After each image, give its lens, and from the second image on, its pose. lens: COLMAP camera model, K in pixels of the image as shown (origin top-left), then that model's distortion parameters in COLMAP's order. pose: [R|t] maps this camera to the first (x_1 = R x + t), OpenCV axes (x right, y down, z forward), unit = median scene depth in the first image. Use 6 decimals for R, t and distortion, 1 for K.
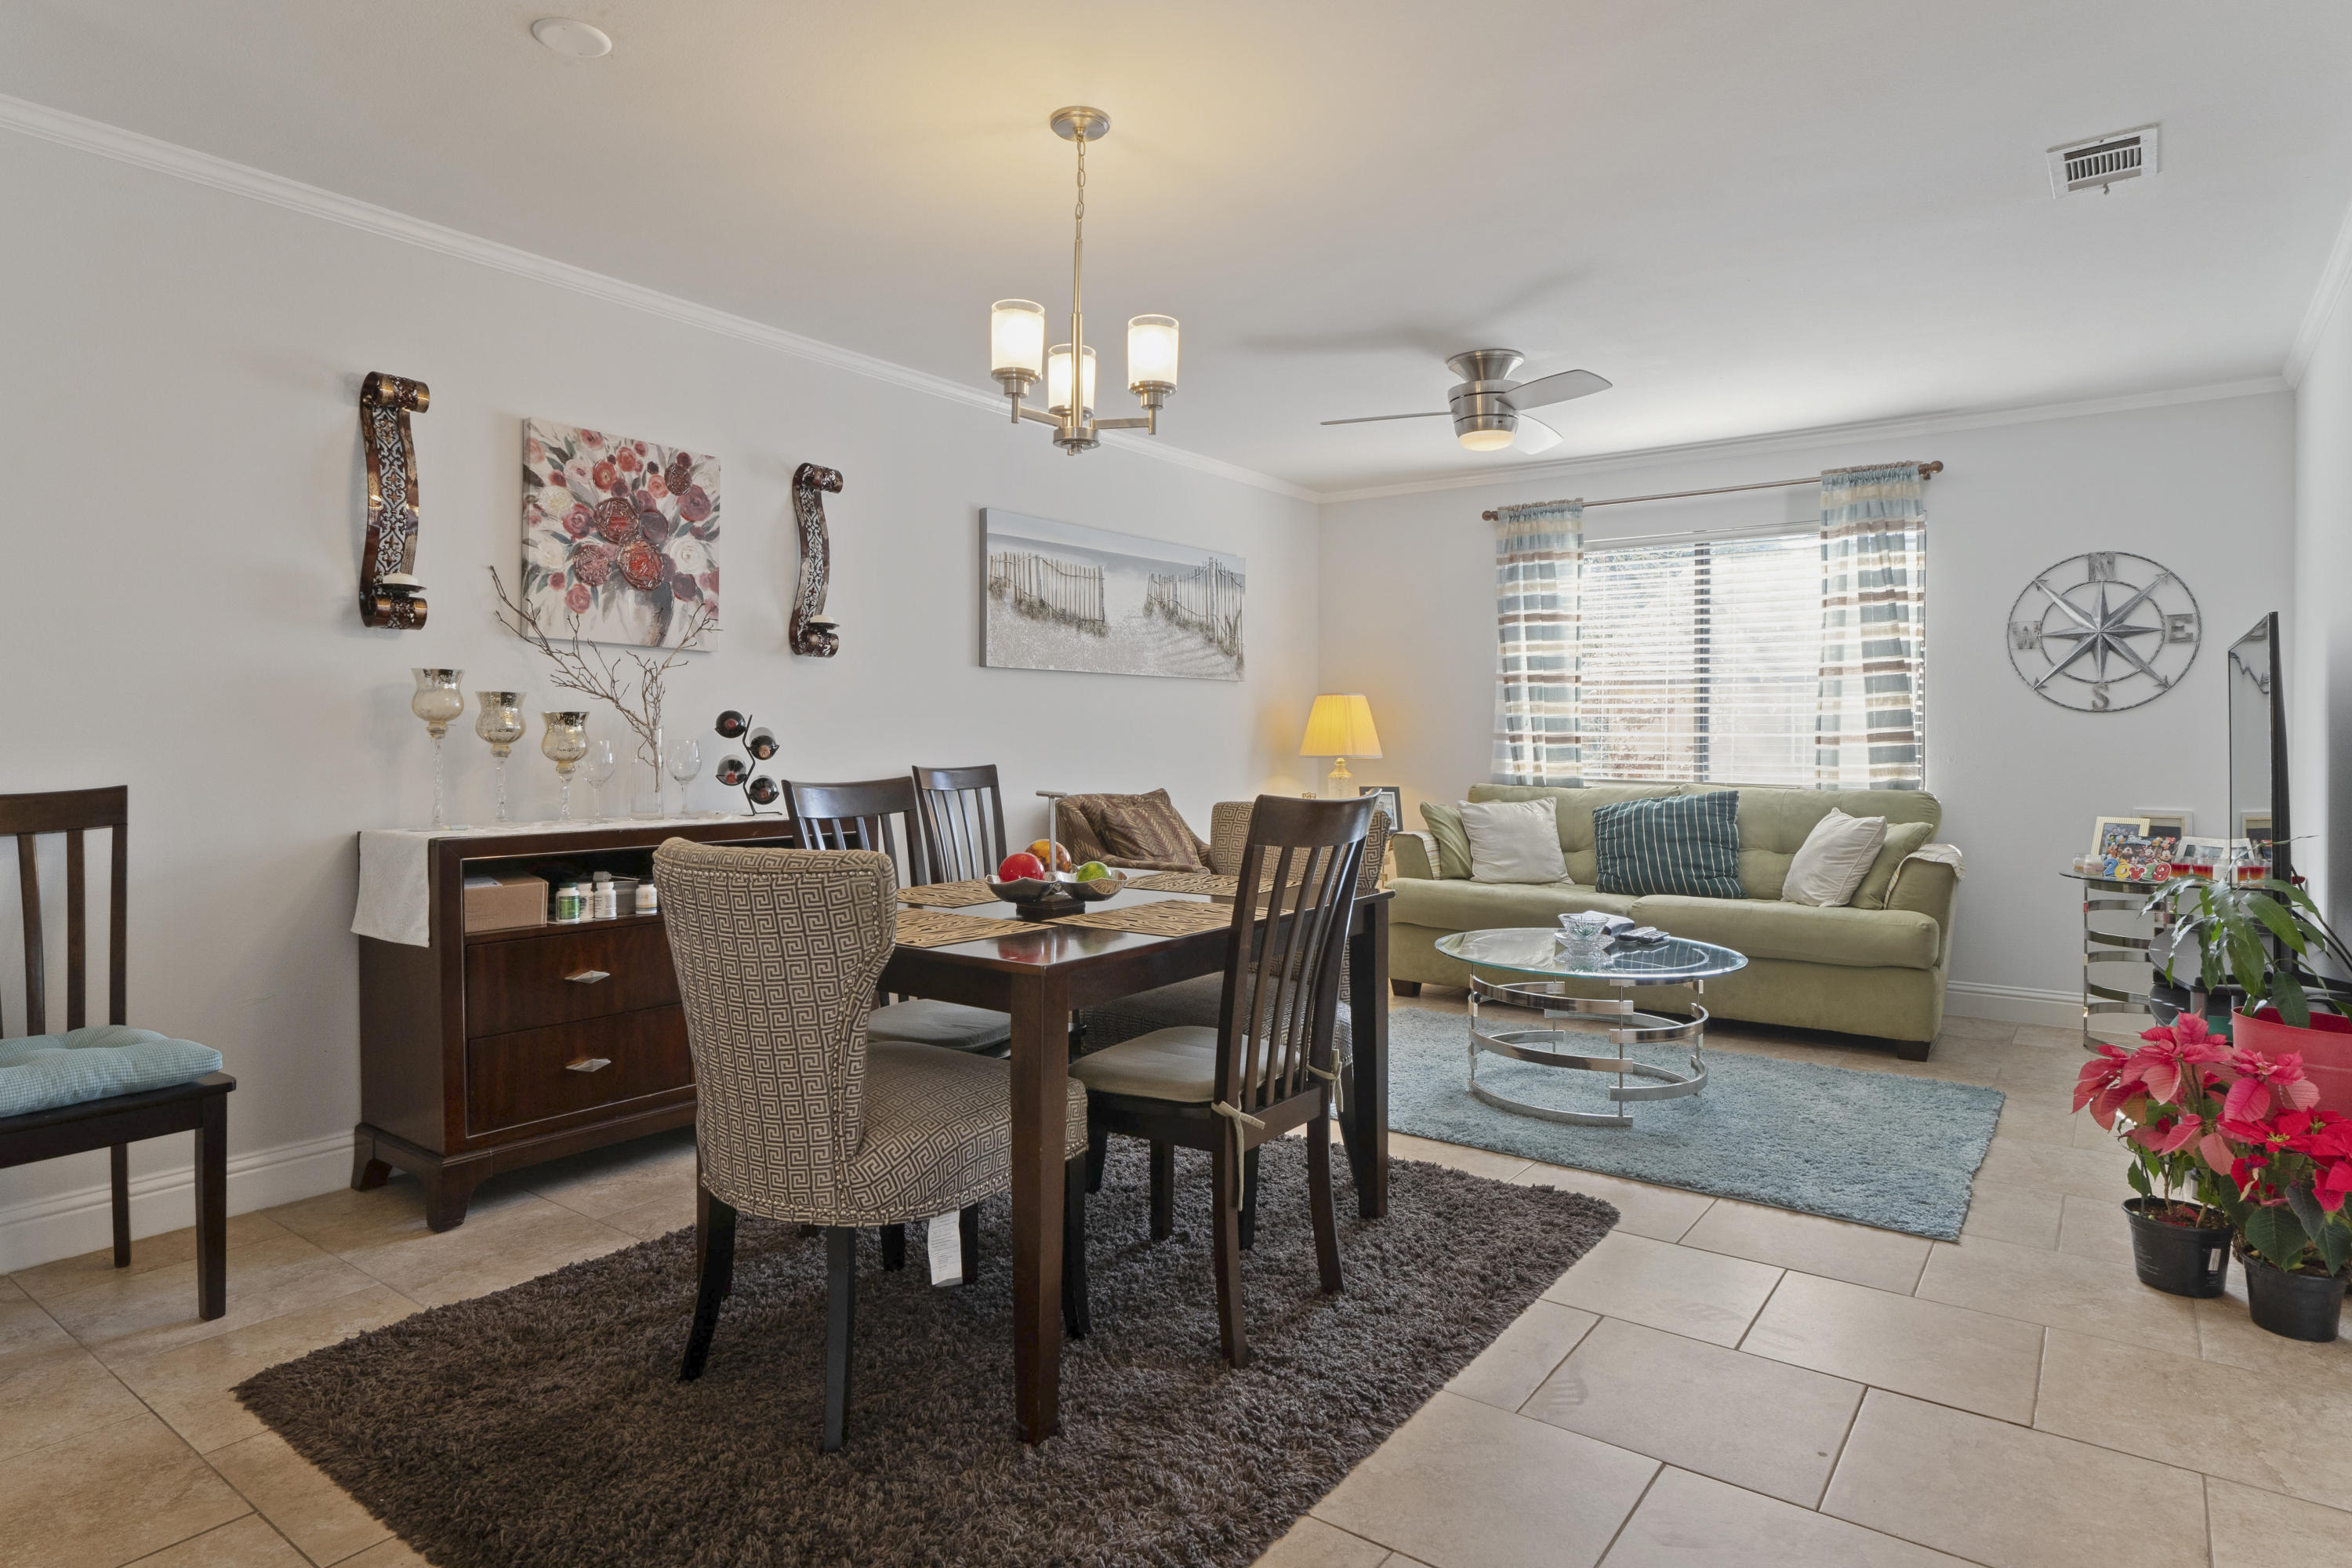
lens RADIAL K [[1294.9, 0, 1164.4], [0, 1294.9, 729.7], [0, 0, 1]] dist [0.002801, -0.000460]
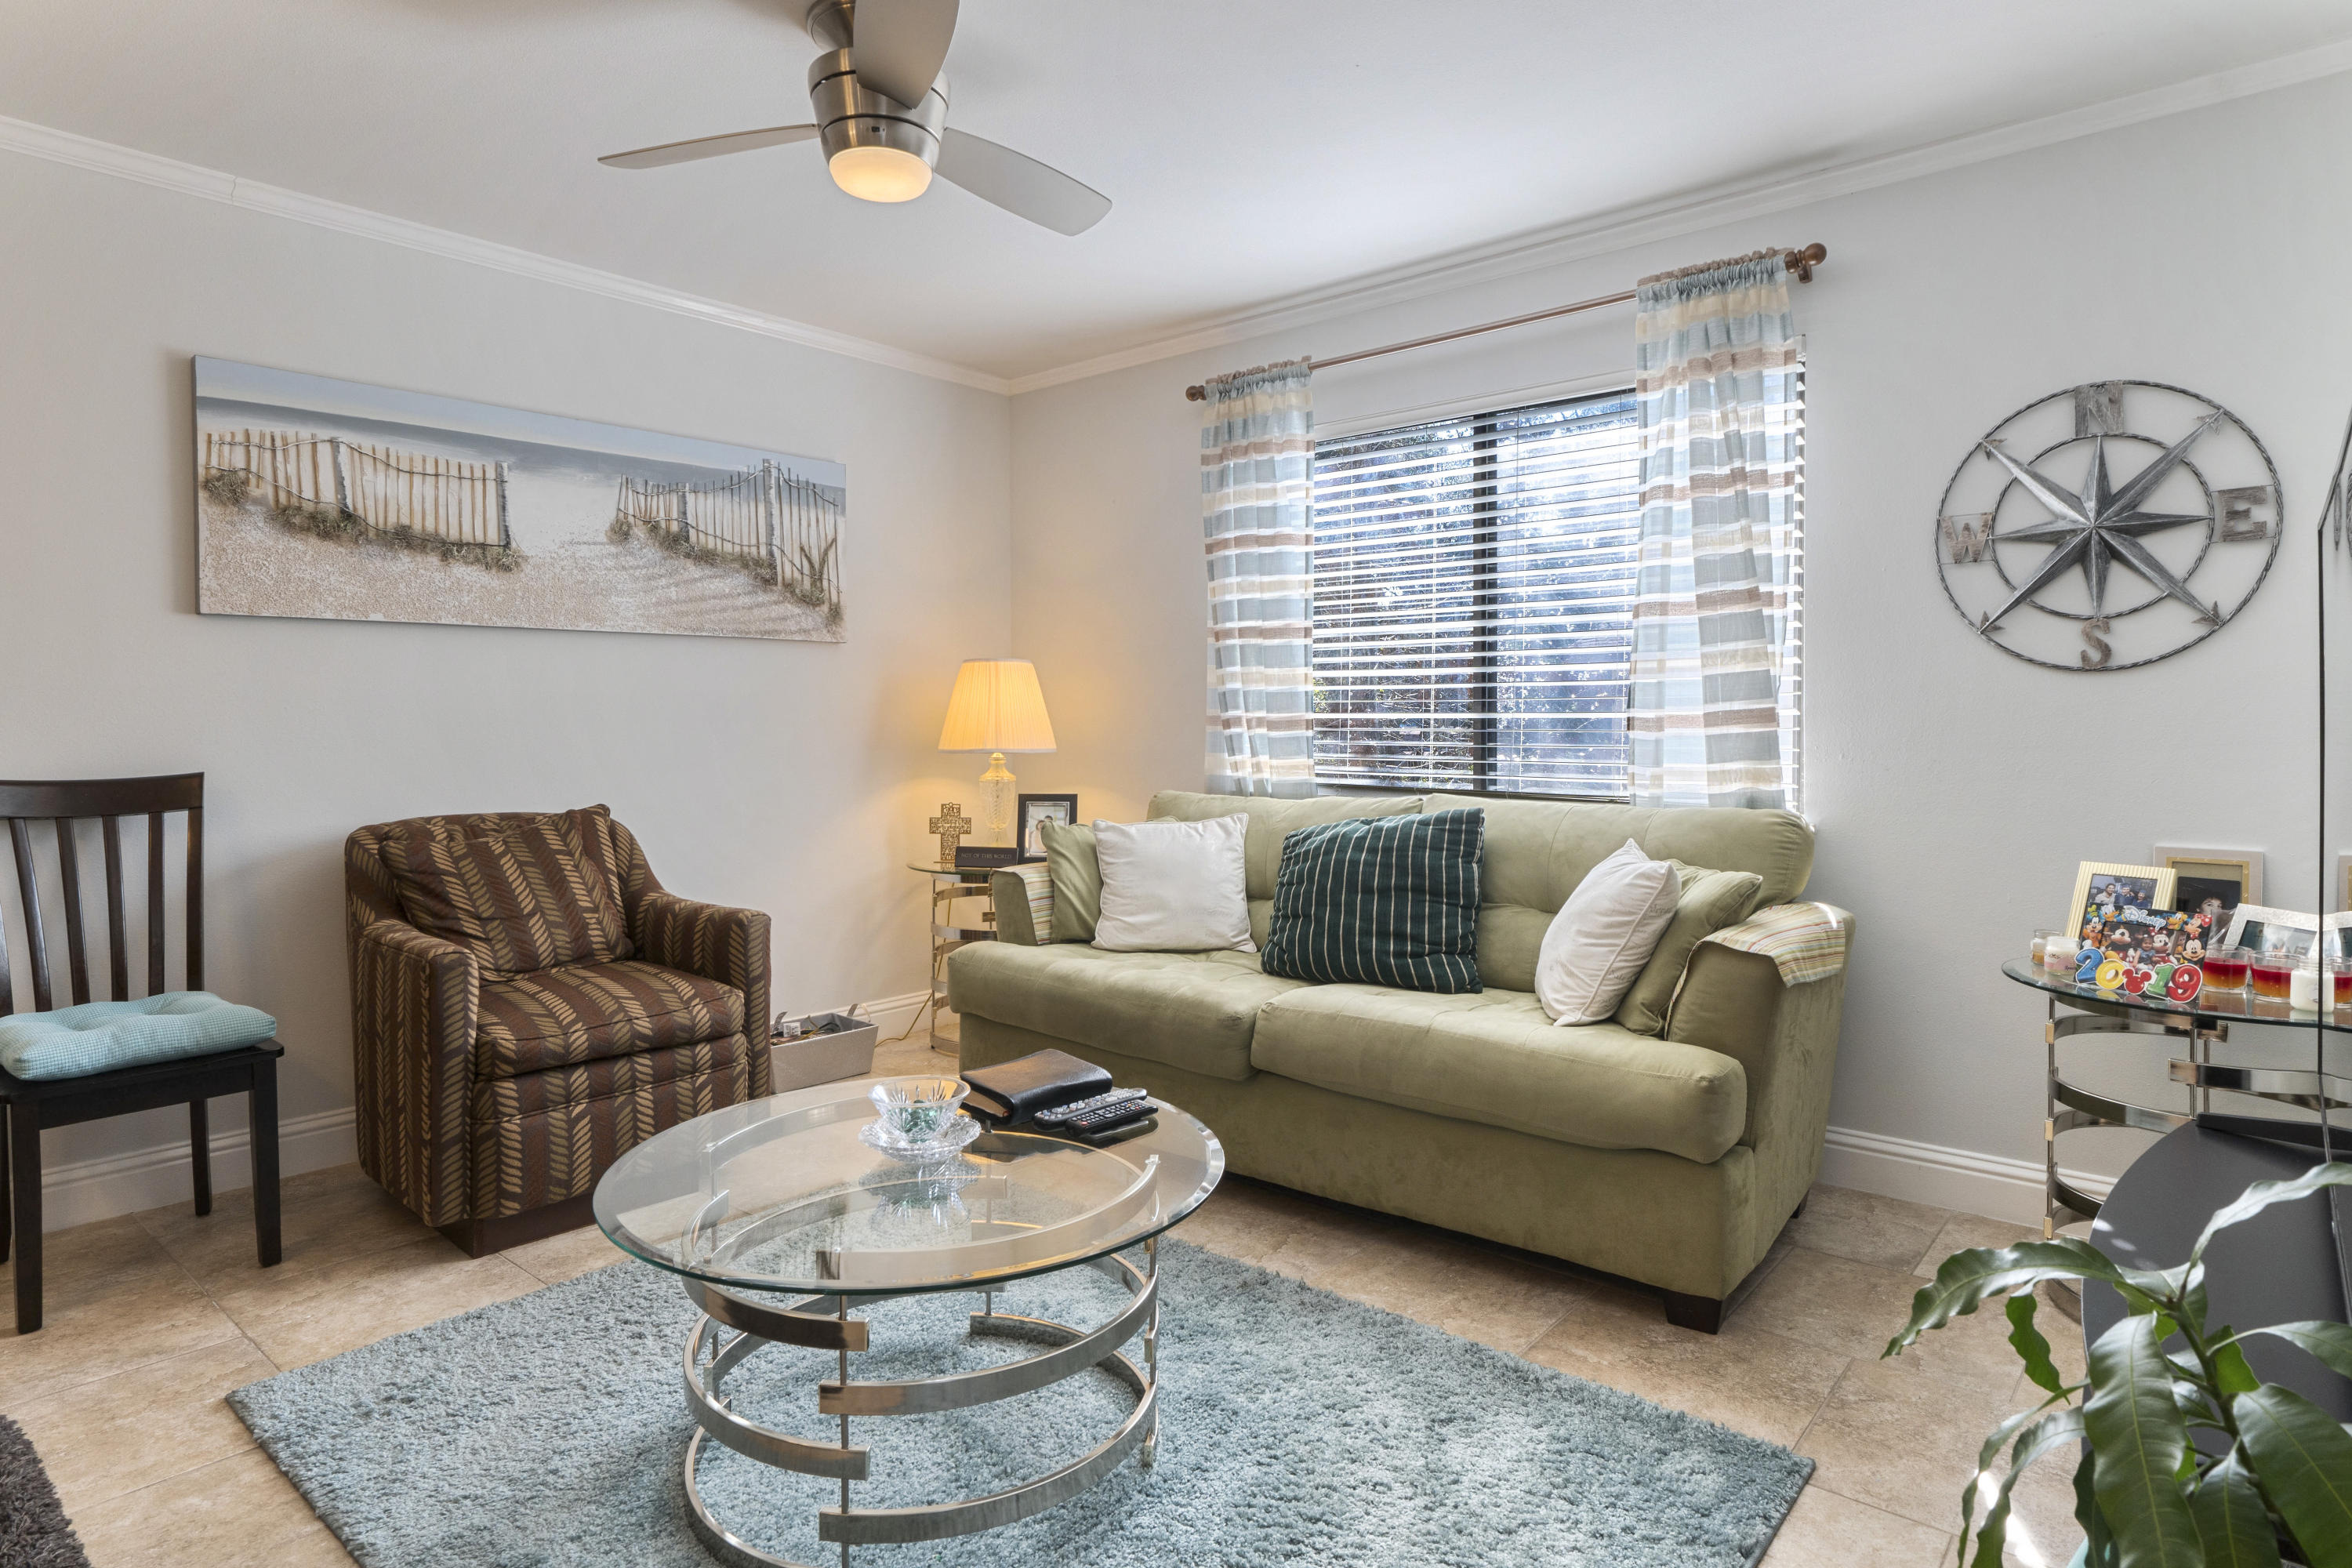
lens RADIAL K [[1294.9, 0, 1164.4], [0, 1294.9, 729.7], [0, 0, 1]] dist [0.002801, -0.000460]
pose [[0.997202, -0.005757, -0.074525, 0.339488], [0.006752, 0.999891, 0.013112, 0.001415], [0.074442, -0.013578, 0.997133, 0.386224]]
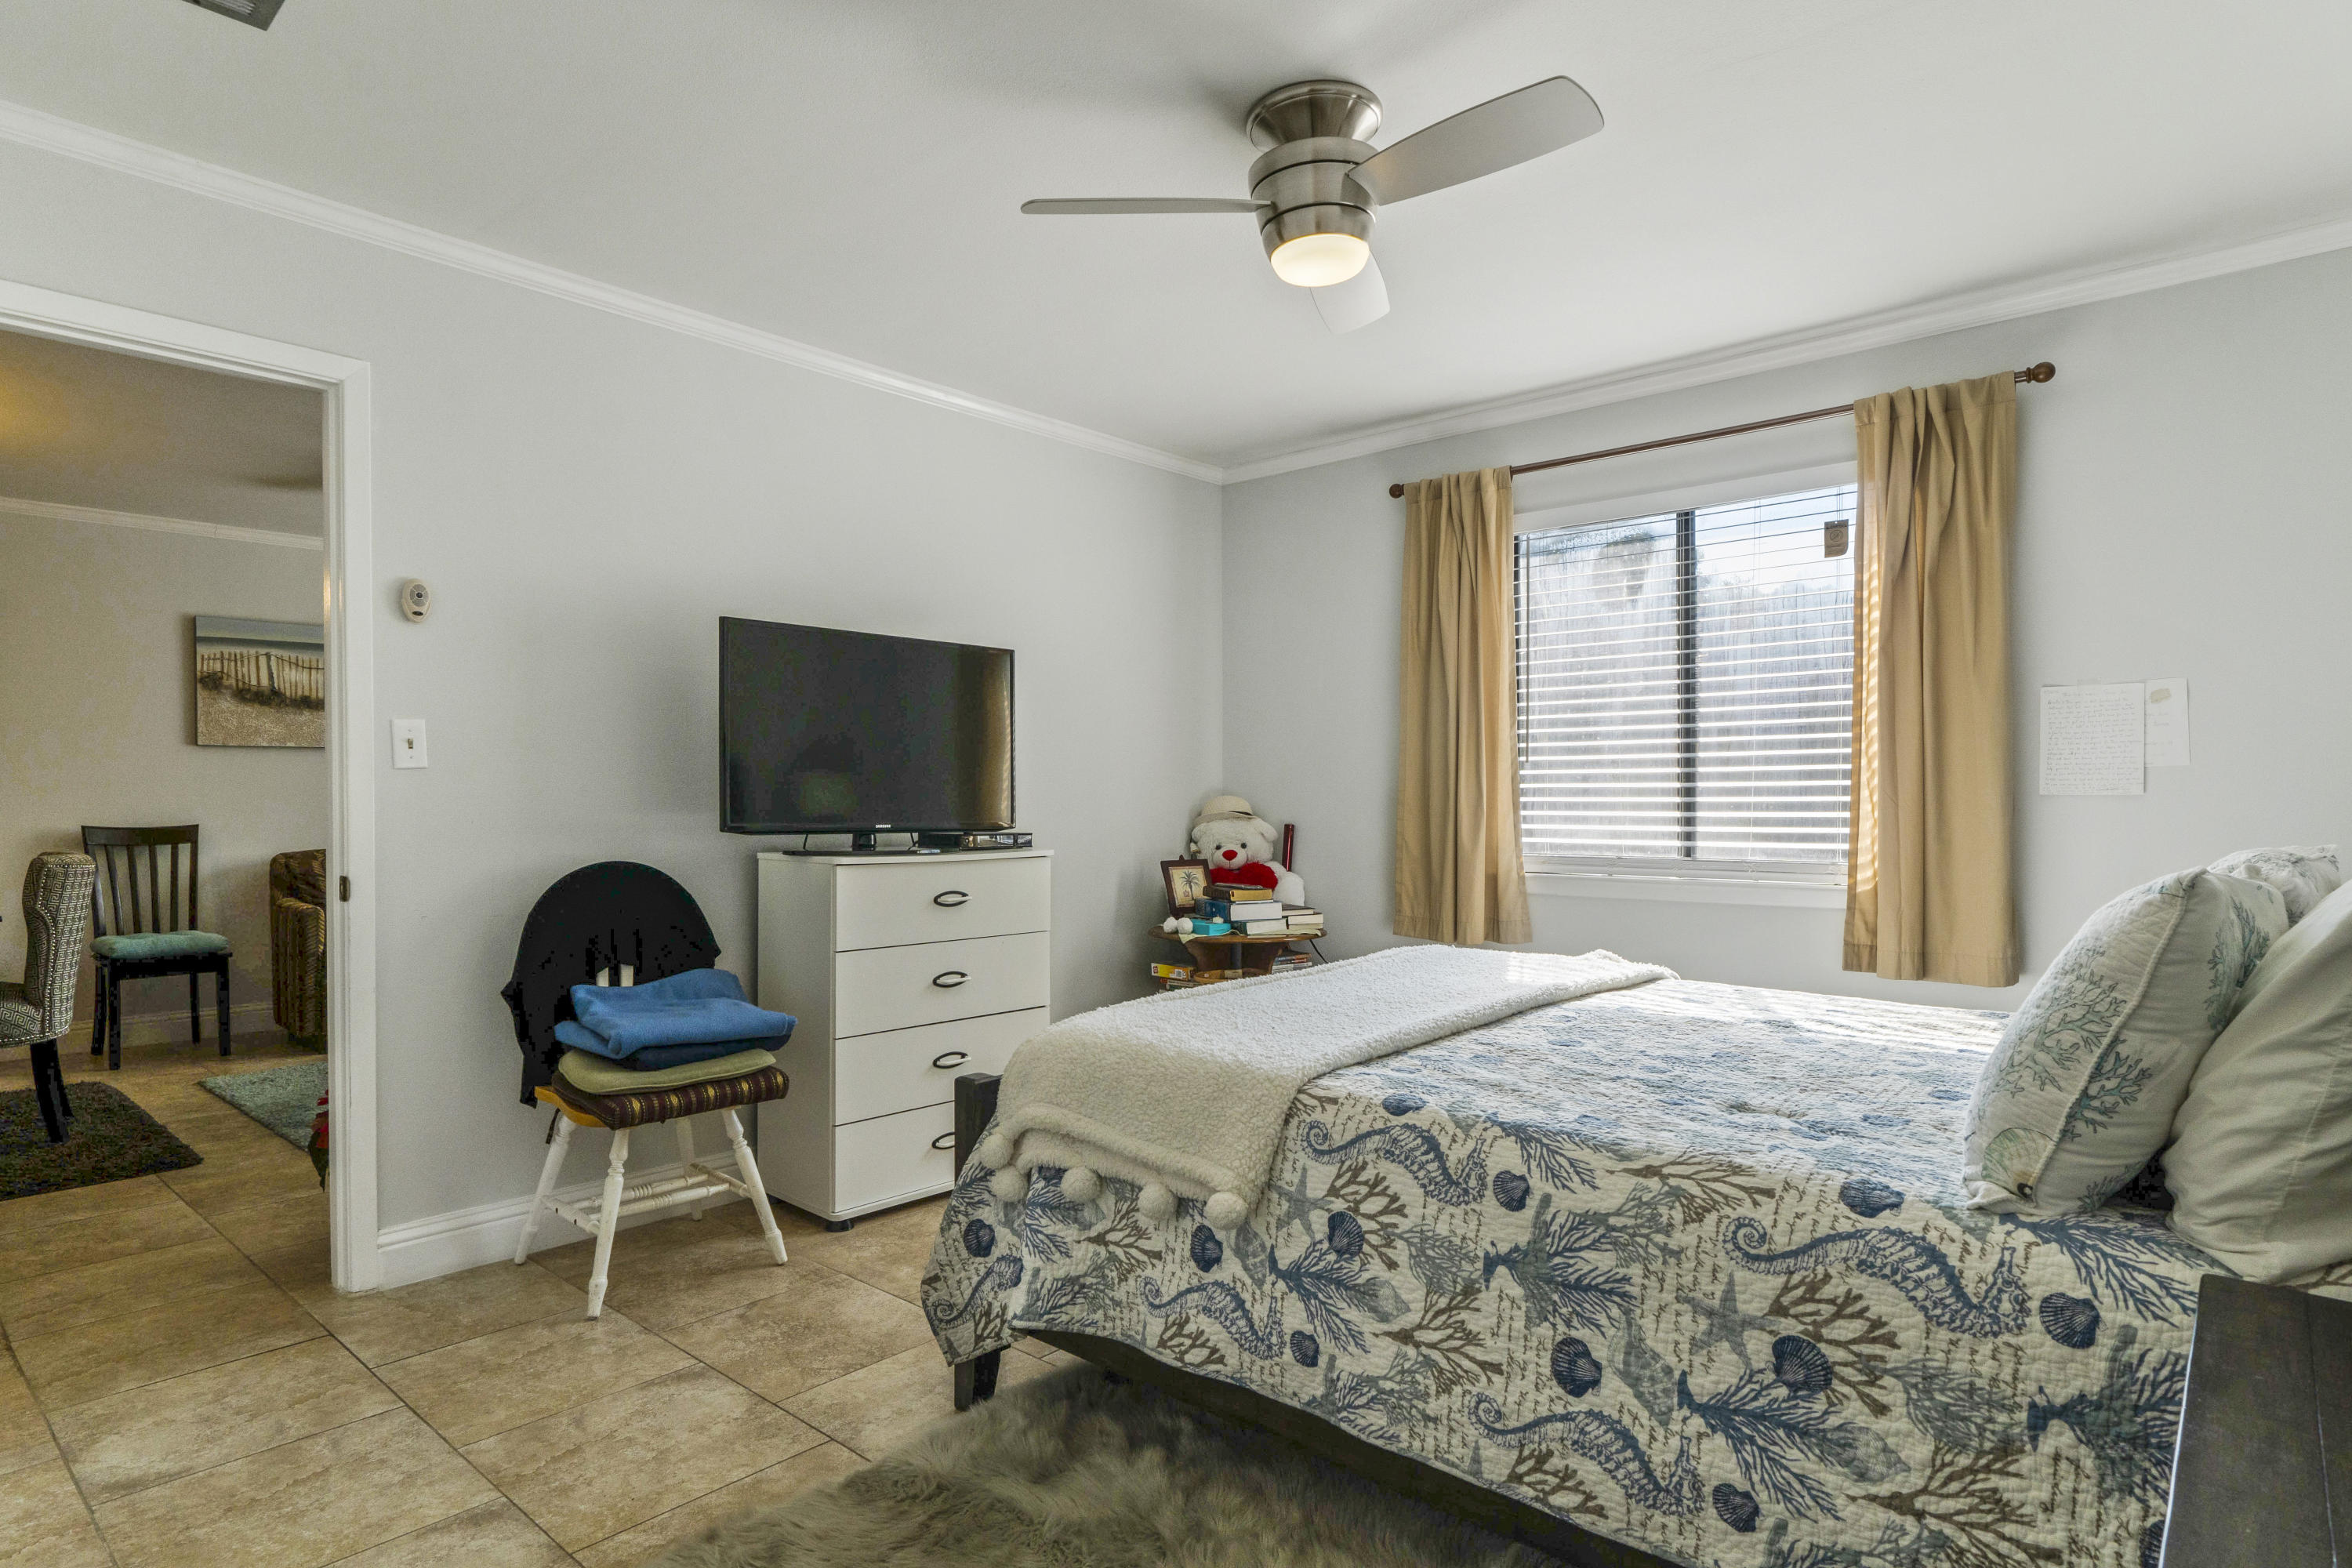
lens RADIAL K [[1288.0, 0, 1177.5], [0, 1288.0, 793.5], [0, 0, 1]] dist [0.000766, -0.000242]
pose [[0.997040, -0.005626, -0.076675, 0.821421], [0.005914, 0.999976, 0.003523, -0.001426], [0.076653, -0.003966, 0.997050, -0.141079]]
